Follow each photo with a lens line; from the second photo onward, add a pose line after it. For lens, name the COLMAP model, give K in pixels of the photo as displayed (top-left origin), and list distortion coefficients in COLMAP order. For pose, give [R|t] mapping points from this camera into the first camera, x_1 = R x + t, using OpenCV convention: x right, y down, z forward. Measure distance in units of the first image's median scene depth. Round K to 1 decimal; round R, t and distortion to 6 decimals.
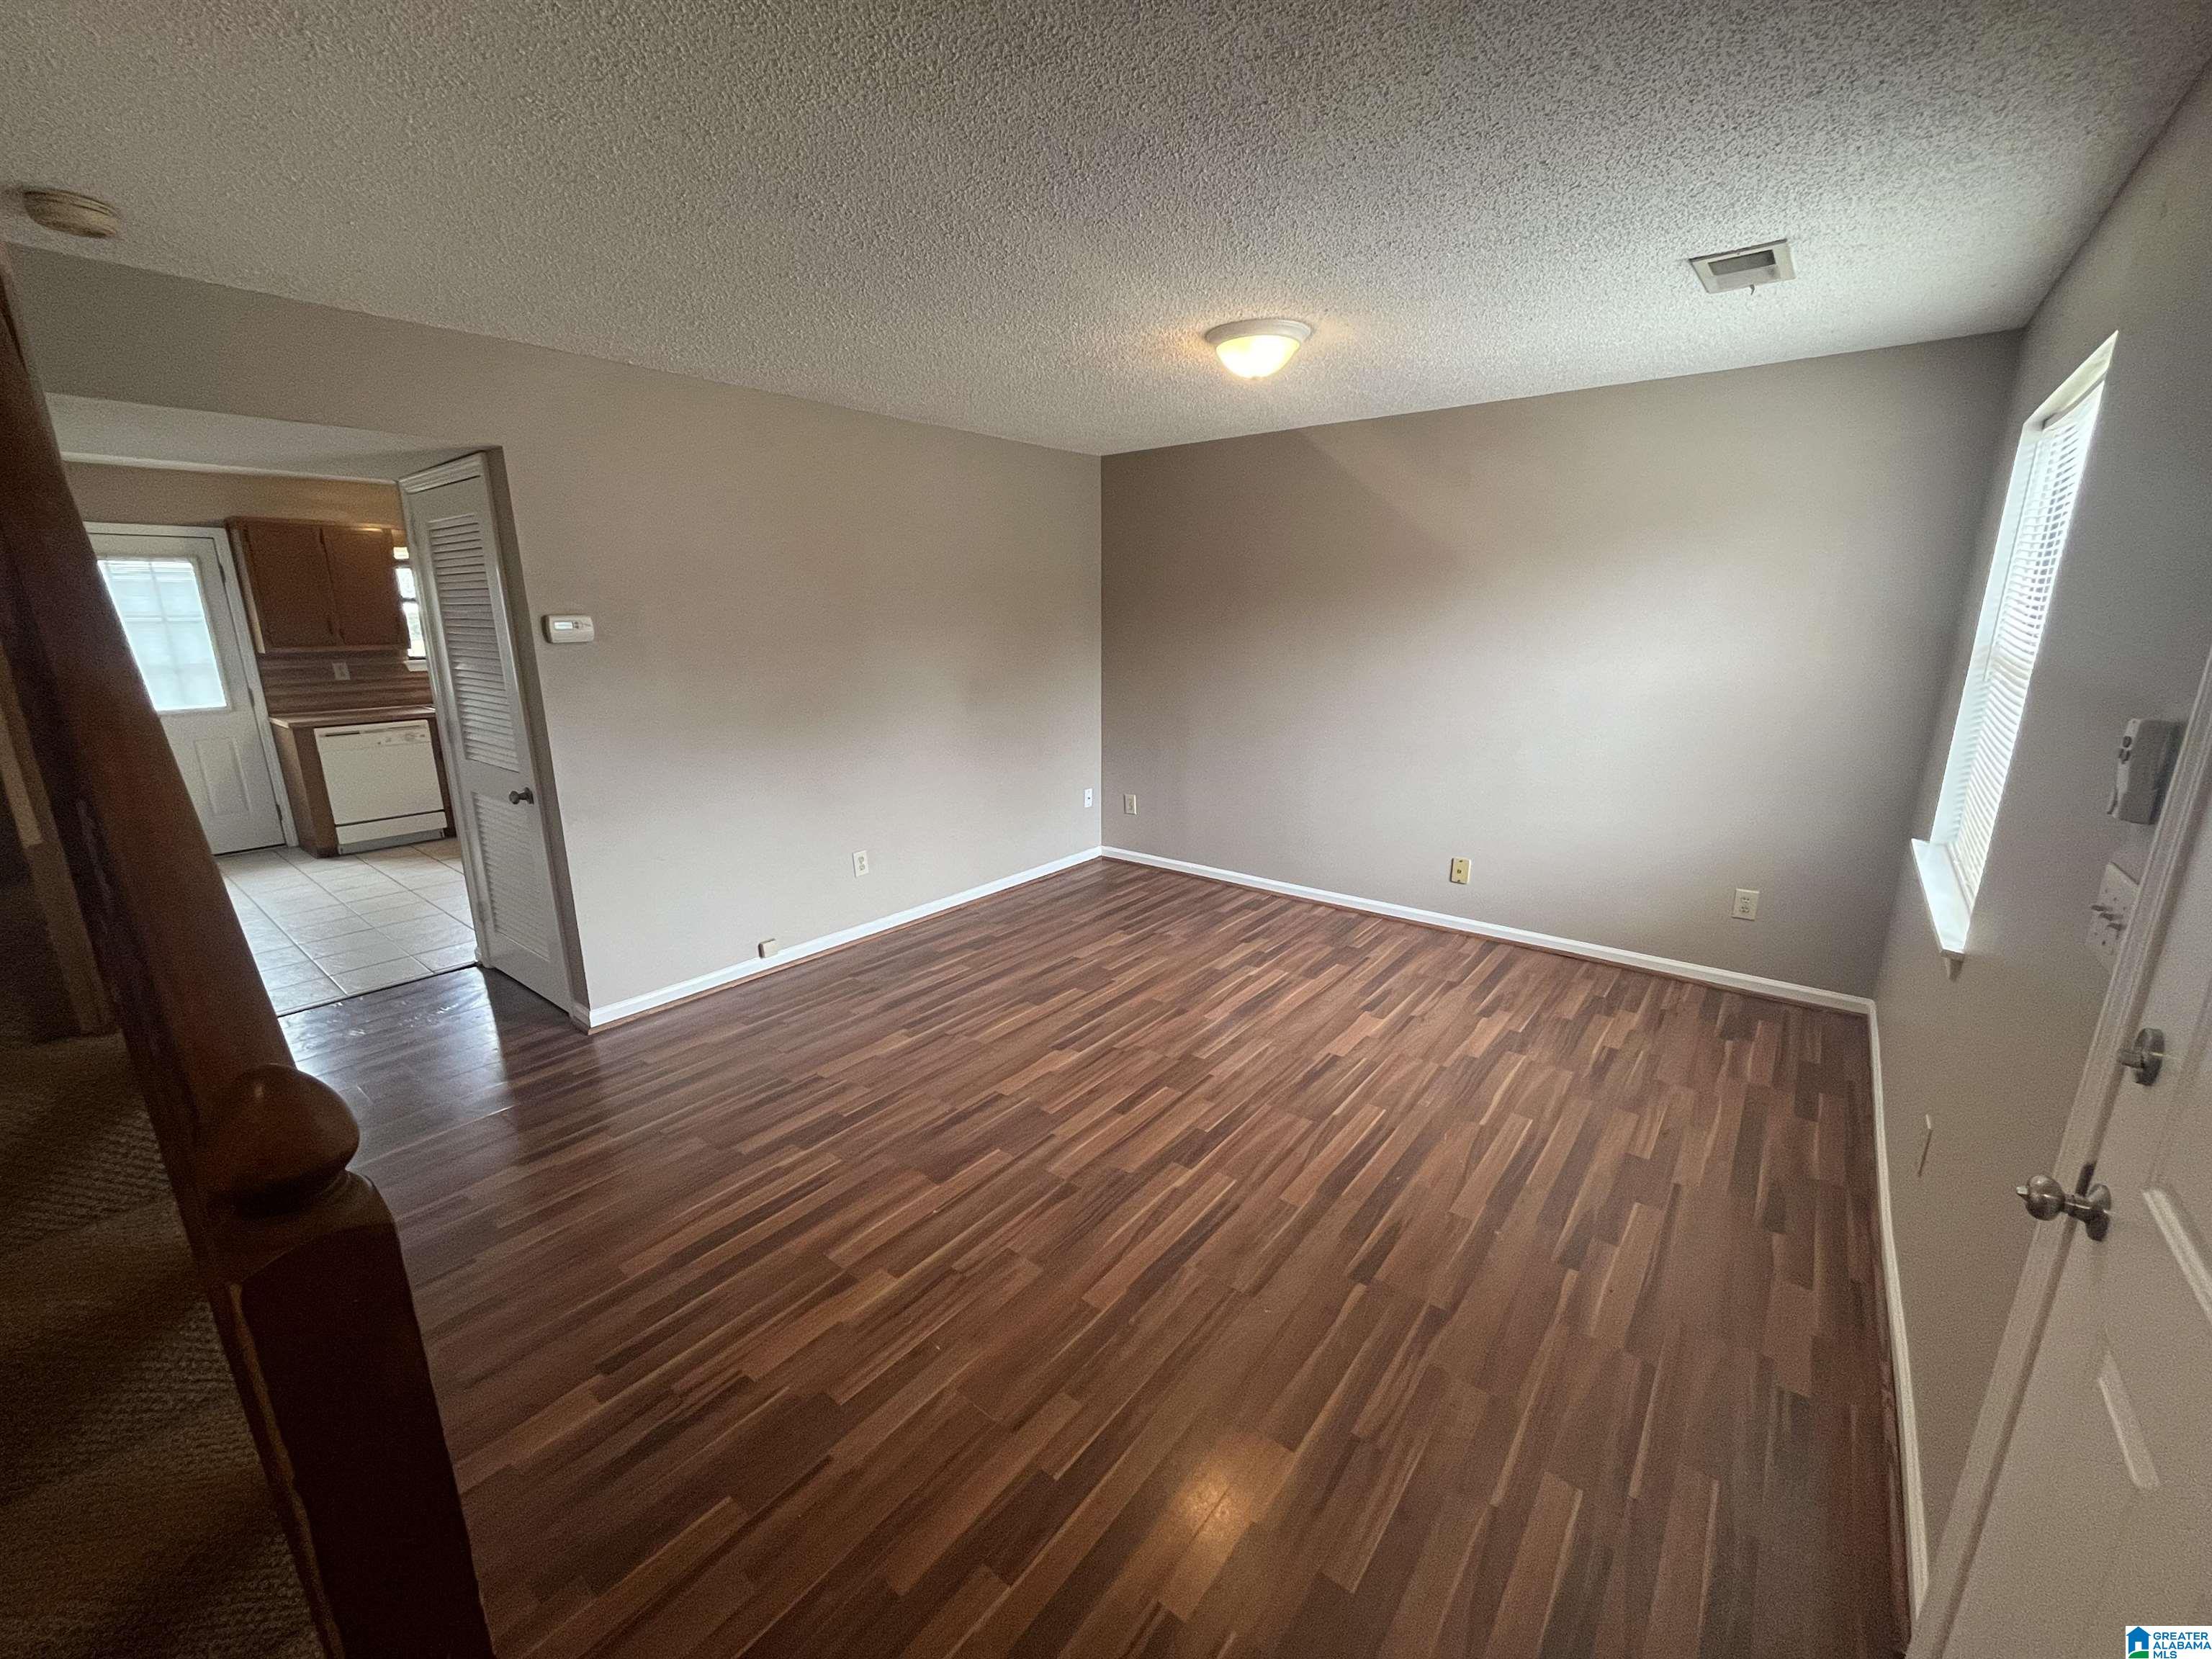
lens RADIAL K [[892.4, 0, 1102.4], [0, 892.4, 831.9], [0, 0, 1]] dist [-0.002549, -0.000094]
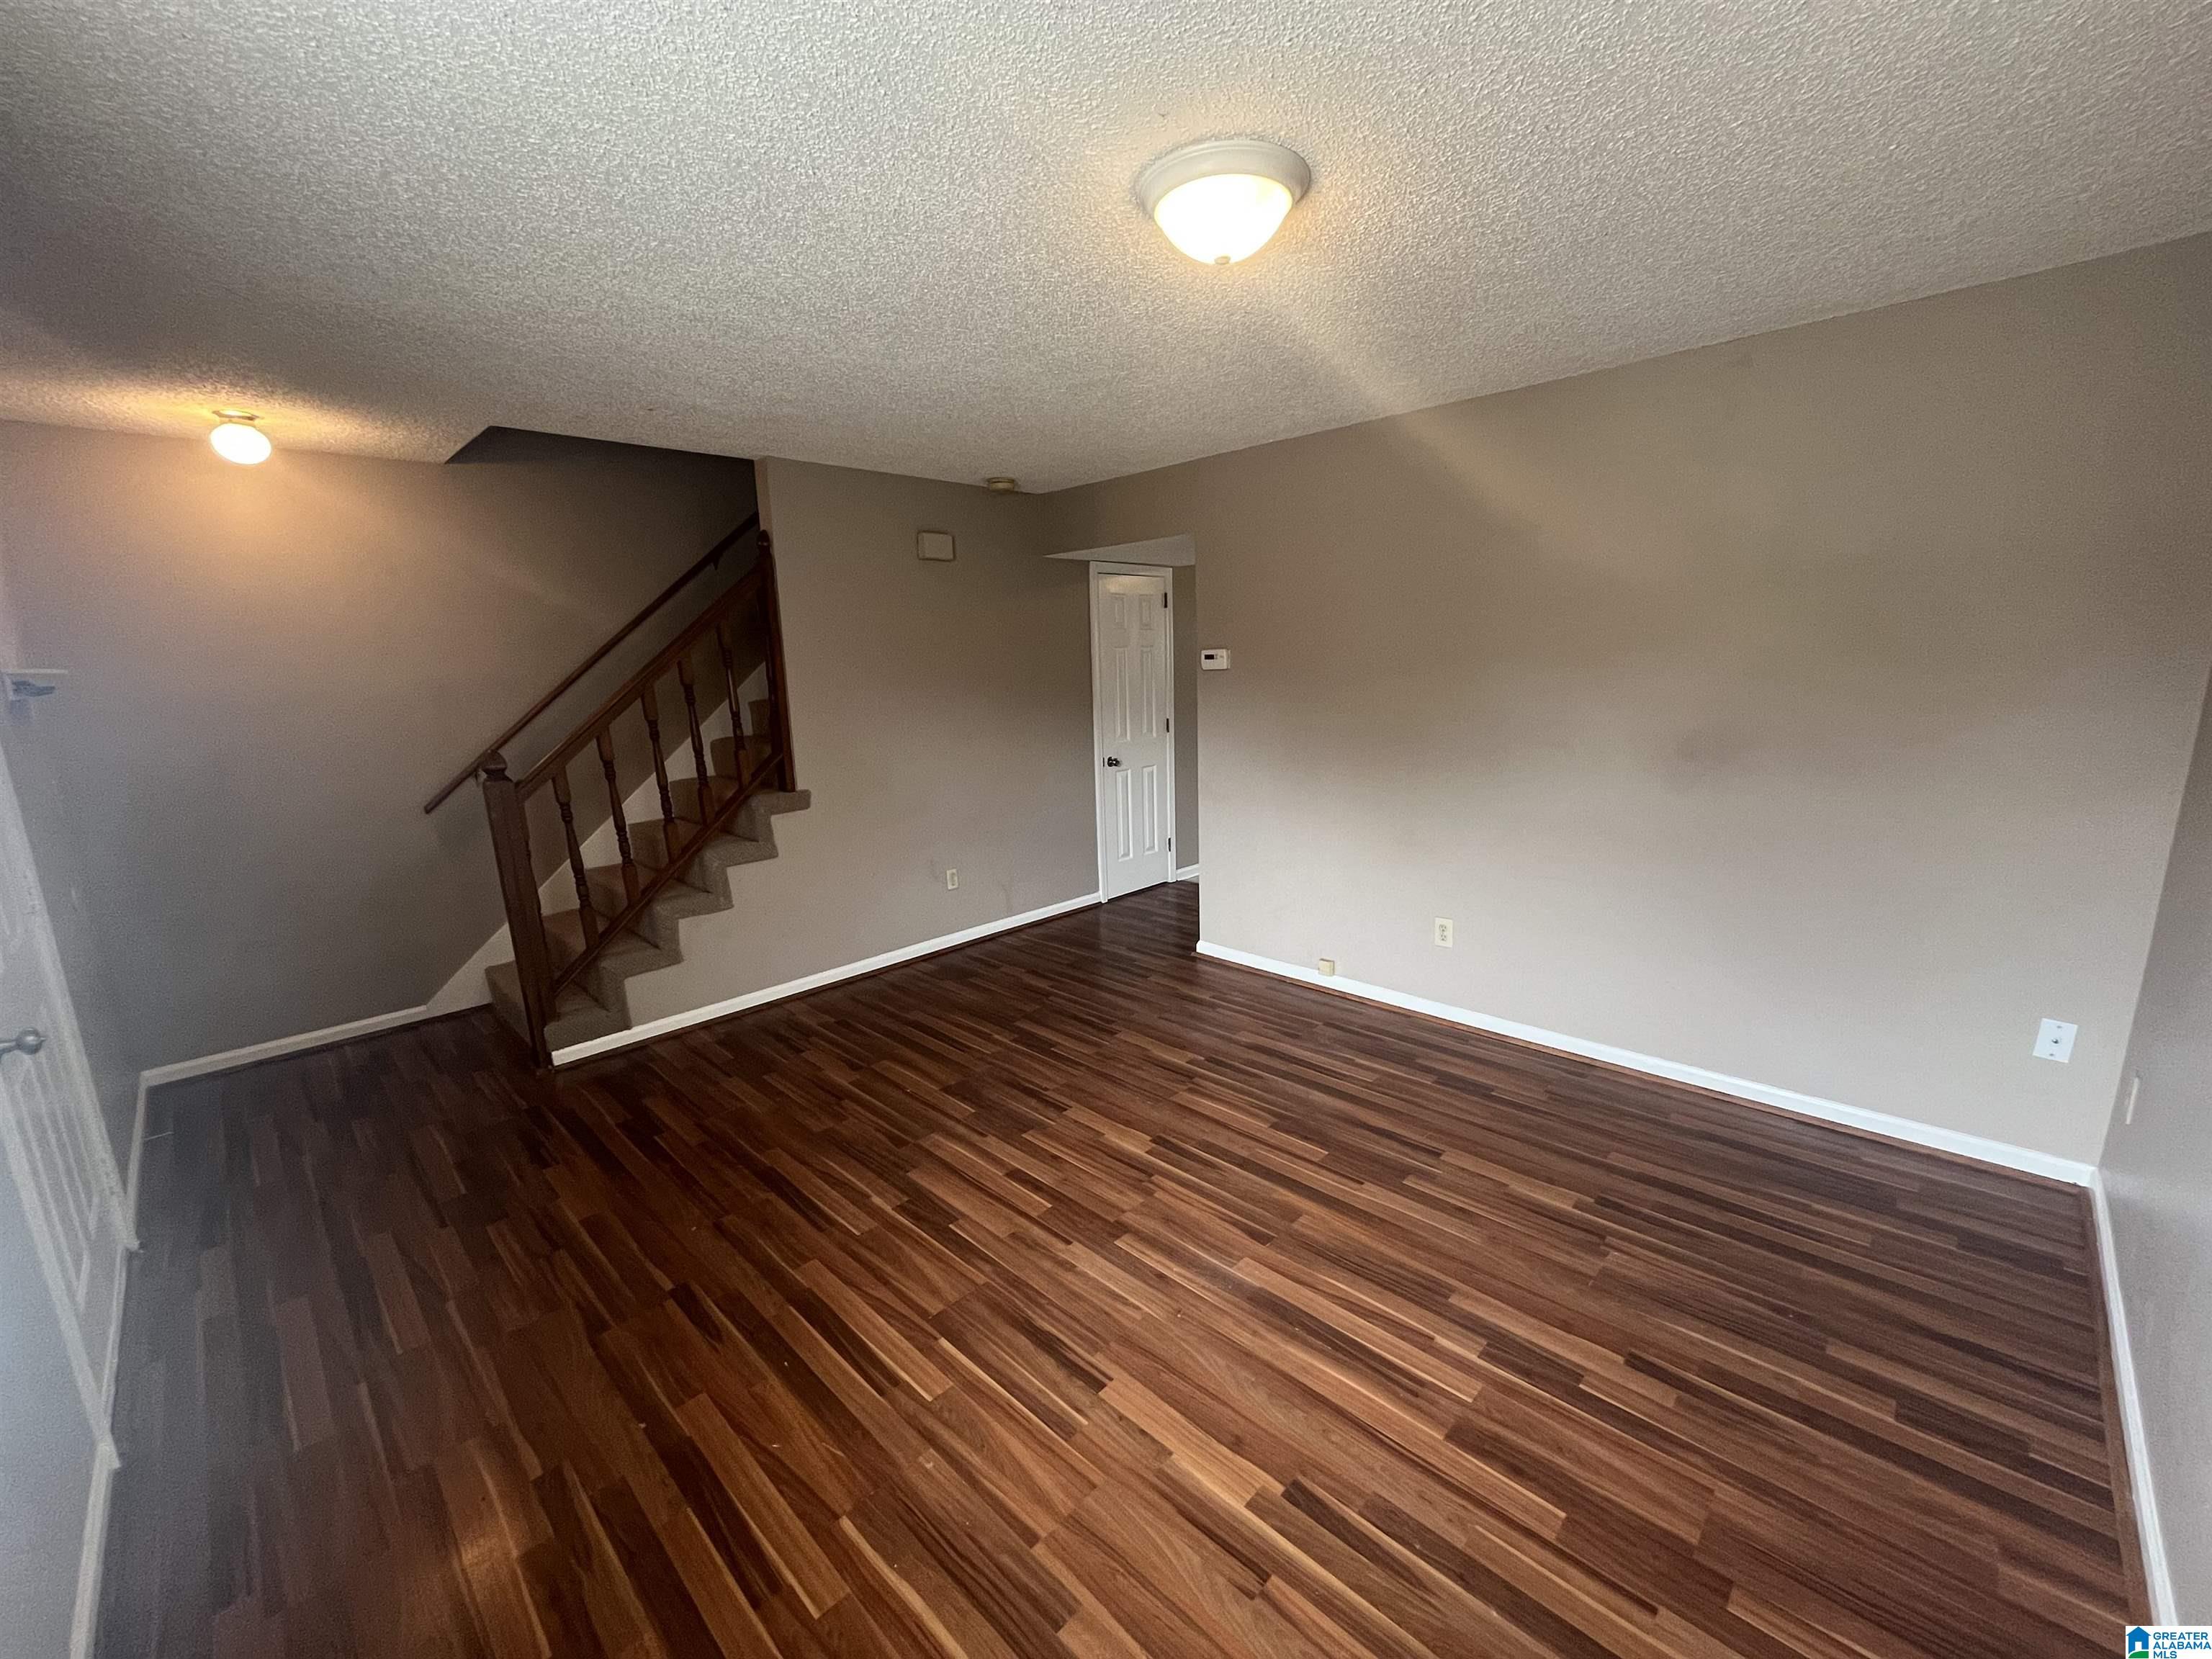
lens RADIAL K [[892.4, 0, 1102.3], [0, 892.4, 835.2], [0, 0, 1]] dist [-0.002549, -0.000094]
pose [[-0.104484, 0.203666, -0.973449, 0.791660], [-0.209447, 0.952348, 0.221732, -0.240024], [0.972222, 0.227053, -0.056848, 0.978733]]
